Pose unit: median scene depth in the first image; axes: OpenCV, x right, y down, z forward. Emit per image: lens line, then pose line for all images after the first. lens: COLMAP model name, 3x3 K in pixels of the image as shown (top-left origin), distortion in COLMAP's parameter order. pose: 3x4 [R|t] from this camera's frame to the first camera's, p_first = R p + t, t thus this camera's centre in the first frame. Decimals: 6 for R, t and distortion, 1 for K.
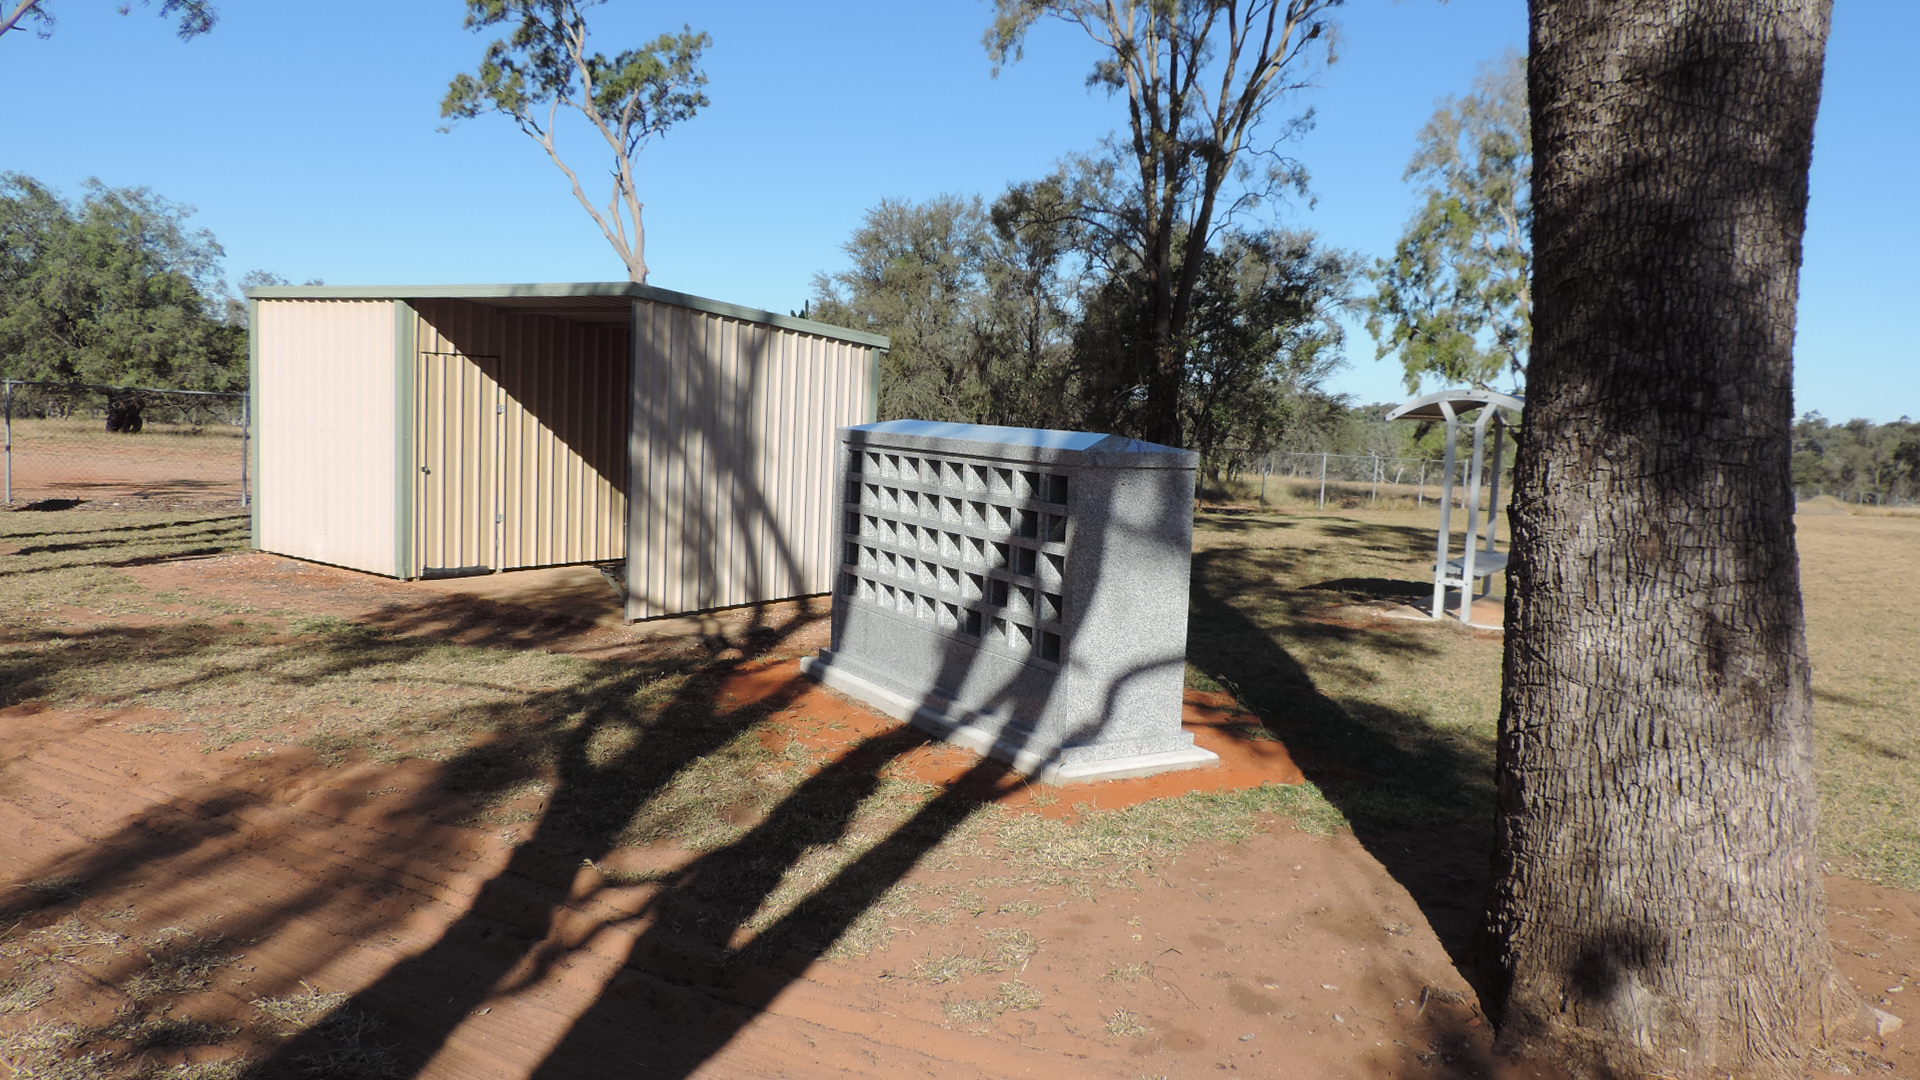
lens RADIAL K [[1369.4, 0, 971.4], [0, 1369.4, 528.3], [0, 0, 1]] dist [-0.022403, 0.007755]
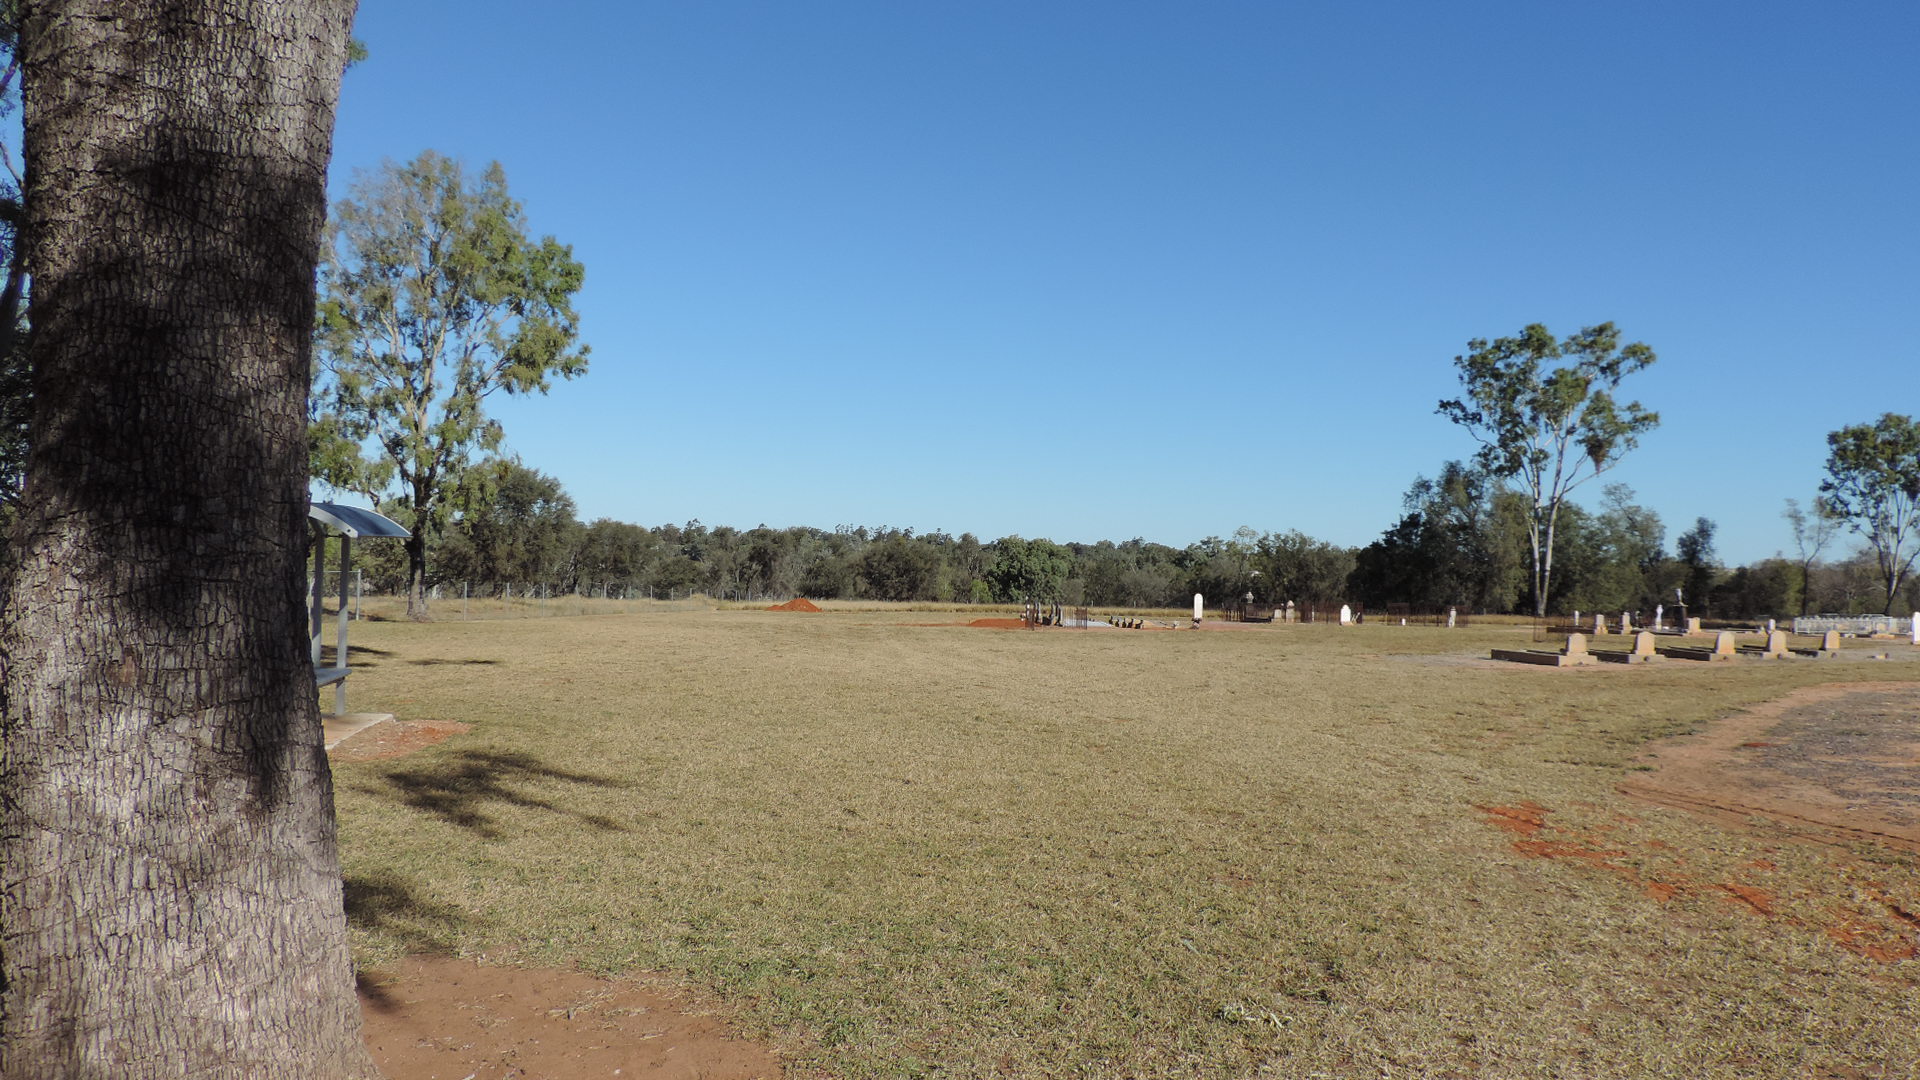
lens RADIAL K [[1369.4, 0, 971.7], [0, 1369.4, 530.2], [0, 0, 1]] dist [-0.022403, 0.007755]
pose [[0.735981, -0.000952, 0.677001, 0.296354], [0.053462, 0.996958, -0.056717, 0.000796], [-0.674888, 0.077937, 0.733793, -0.070110]]
